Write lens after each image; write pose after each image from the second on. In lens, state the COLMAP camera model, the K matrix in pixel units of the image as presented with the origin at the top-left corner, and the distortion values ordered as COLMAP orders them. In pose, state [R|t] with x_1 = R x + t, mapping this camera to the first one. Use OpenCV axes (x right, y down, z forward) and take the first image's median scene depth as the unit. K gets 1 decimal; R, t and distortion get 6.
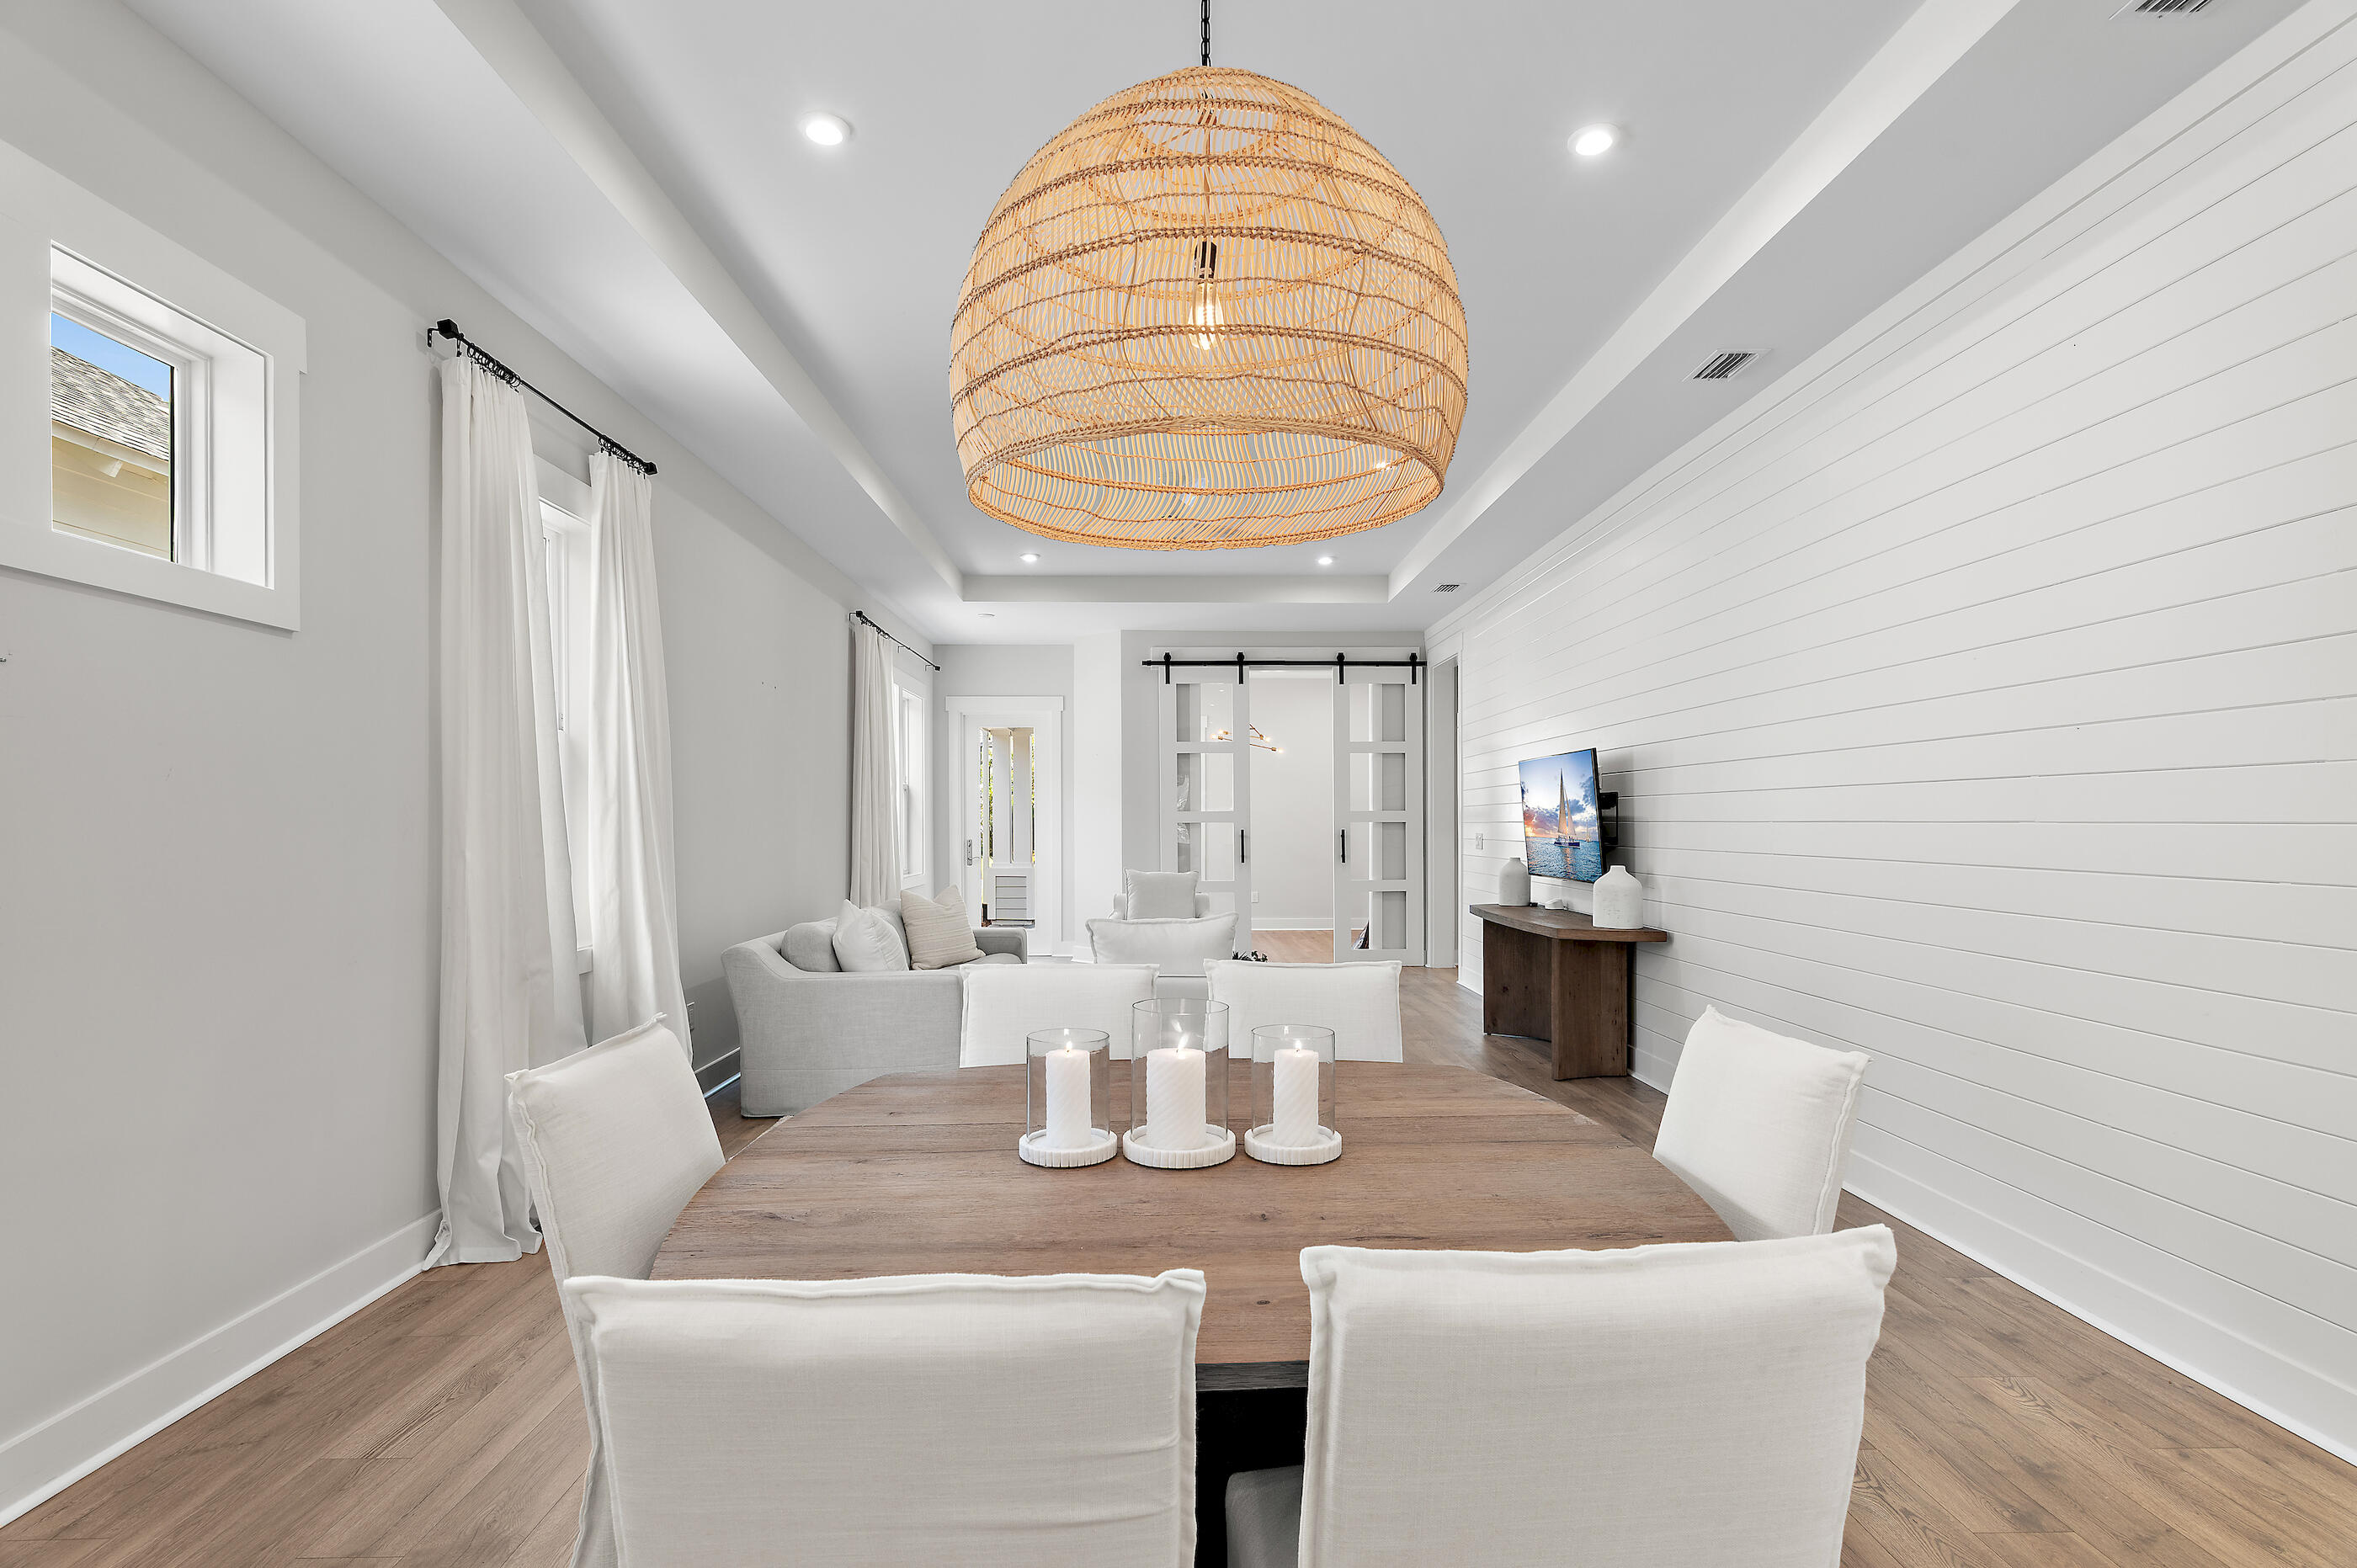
lens RADIAL K [[1156.0, 0, 1177.1], [0, 1156.0, 805.7], [0, 0, 1]] dist [-0.017391, 0.001023]
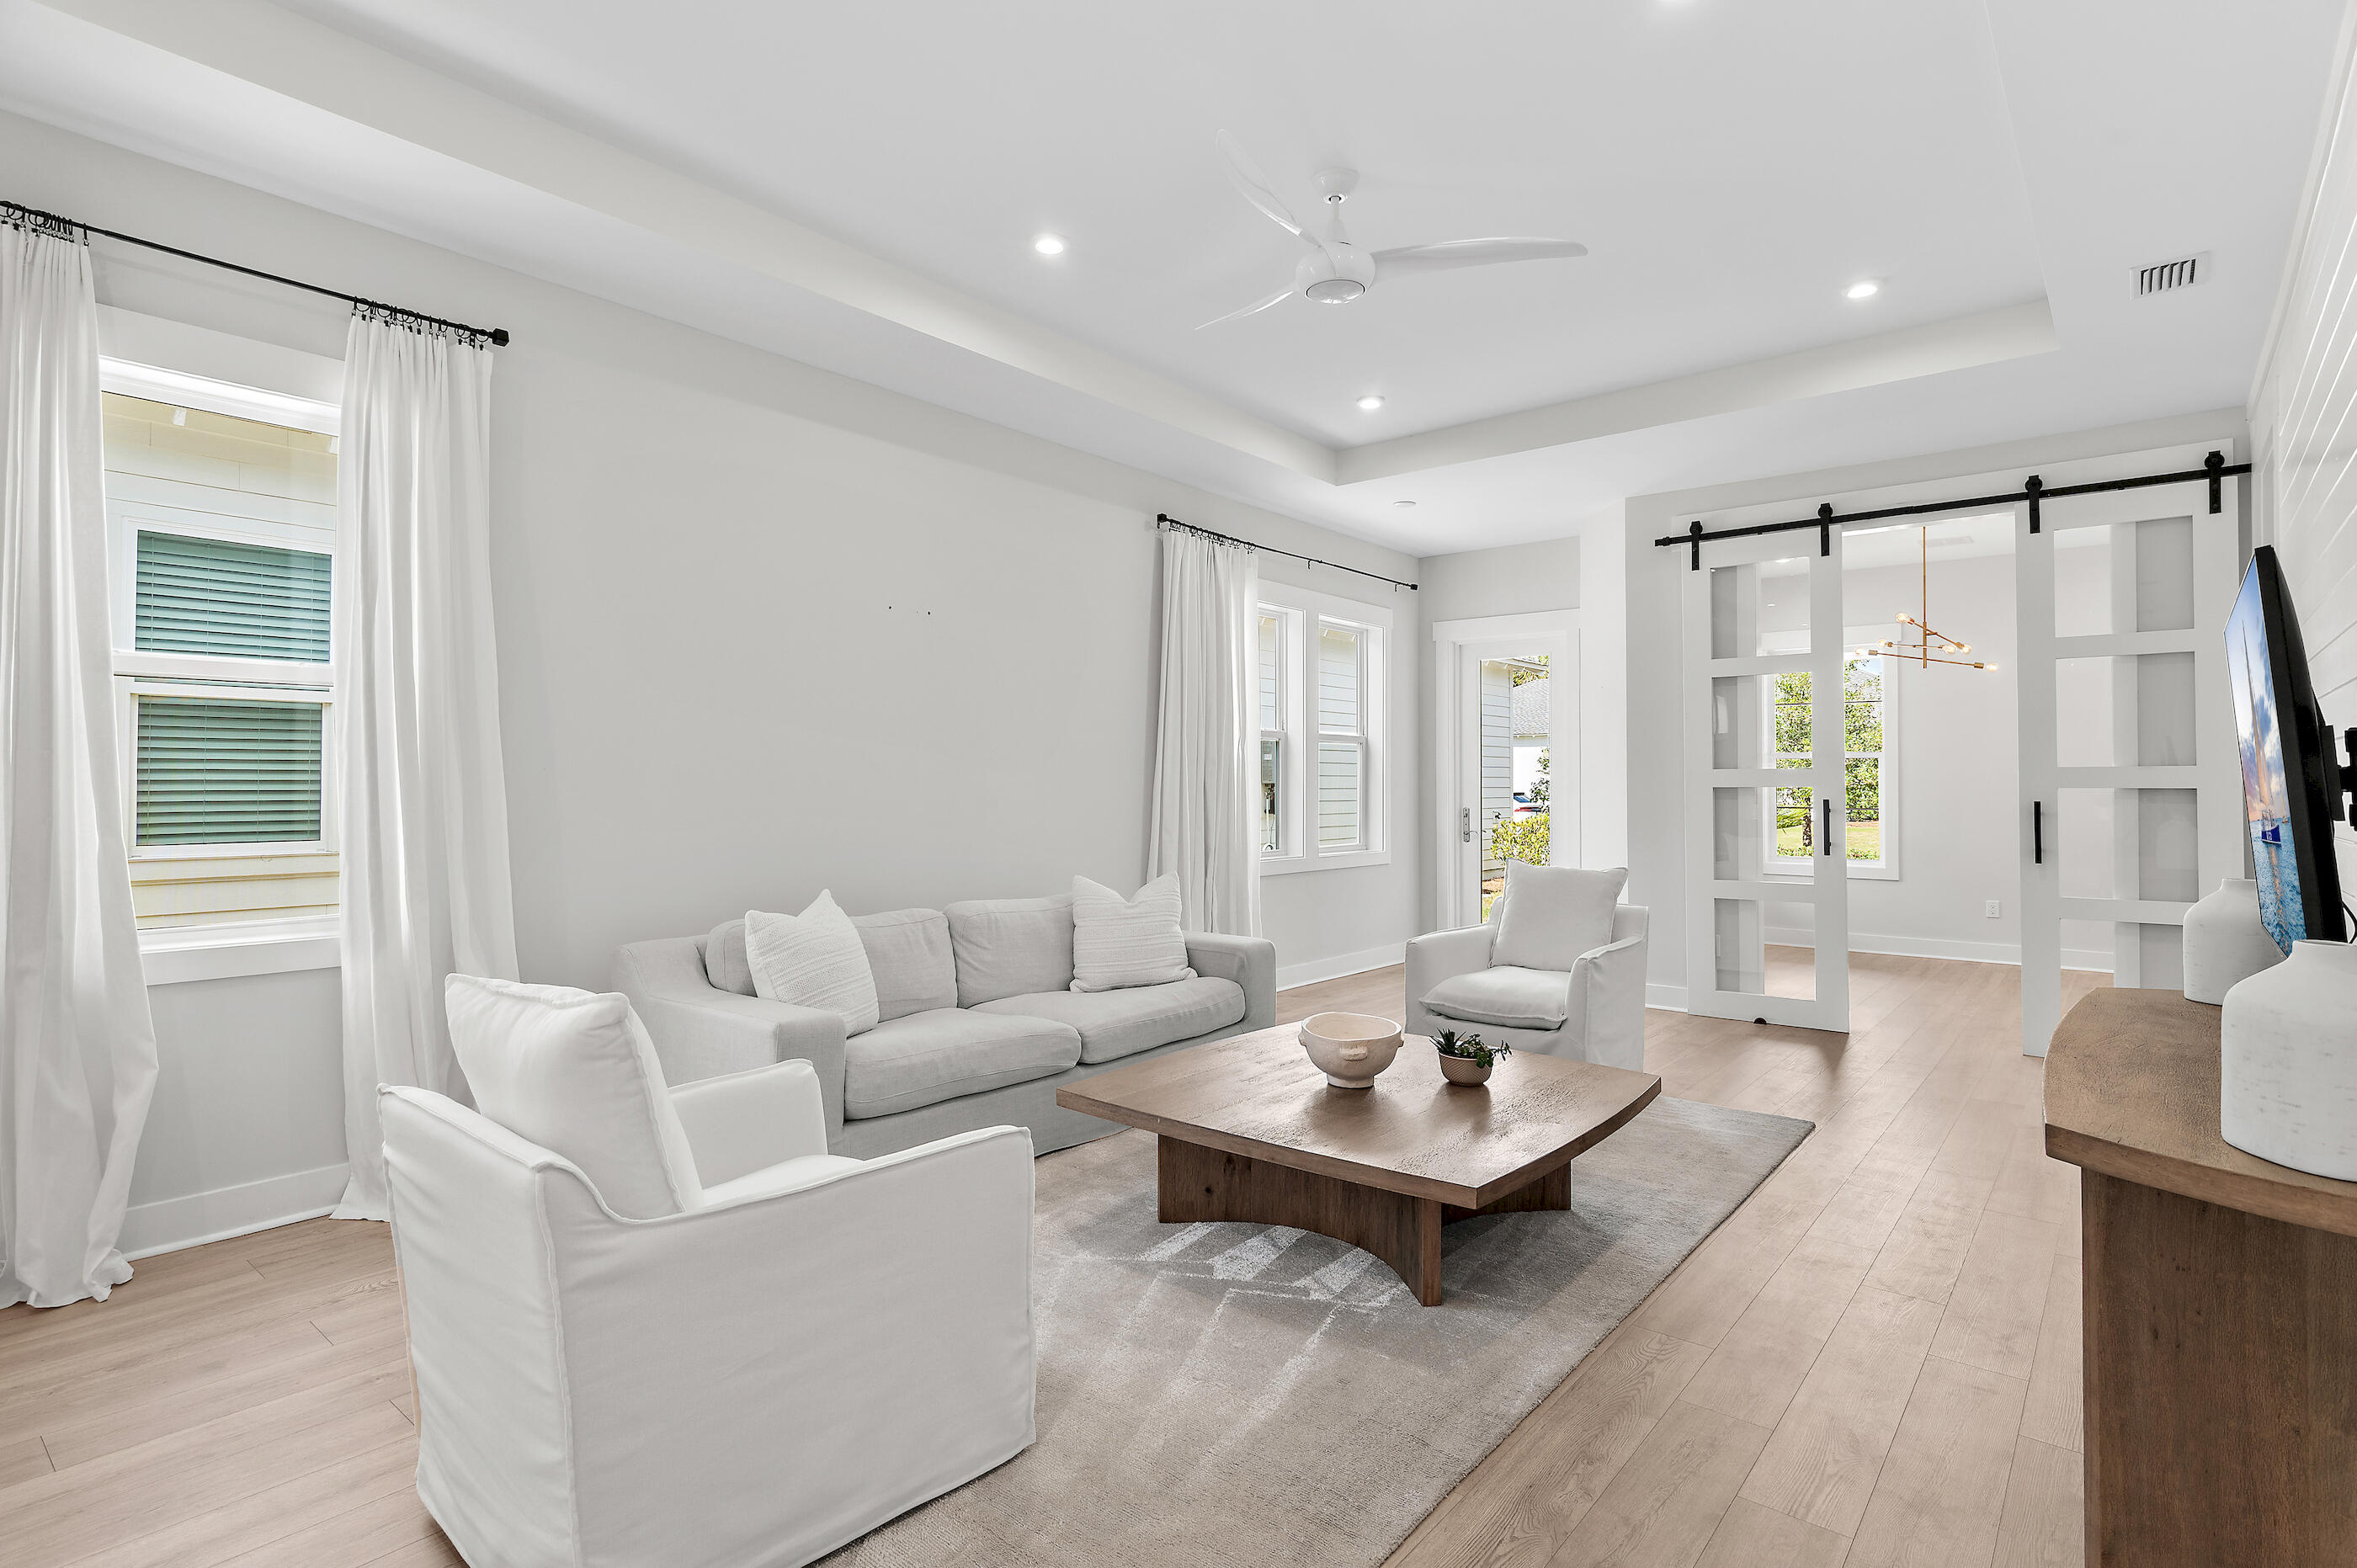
lens RADIAL K [[1157.0, 0, 1174.8], [0, 1157.0, 763.9], [0, 0, 1]] dist [-0.001137, -0.000214]
pose [[0.752046, -0.006057, -0.659082, 0.195611], [0.003508, 0.999980, -0.005187, 0.004221], [0.659101, 0.001589, 0.752053, 0.326847]]
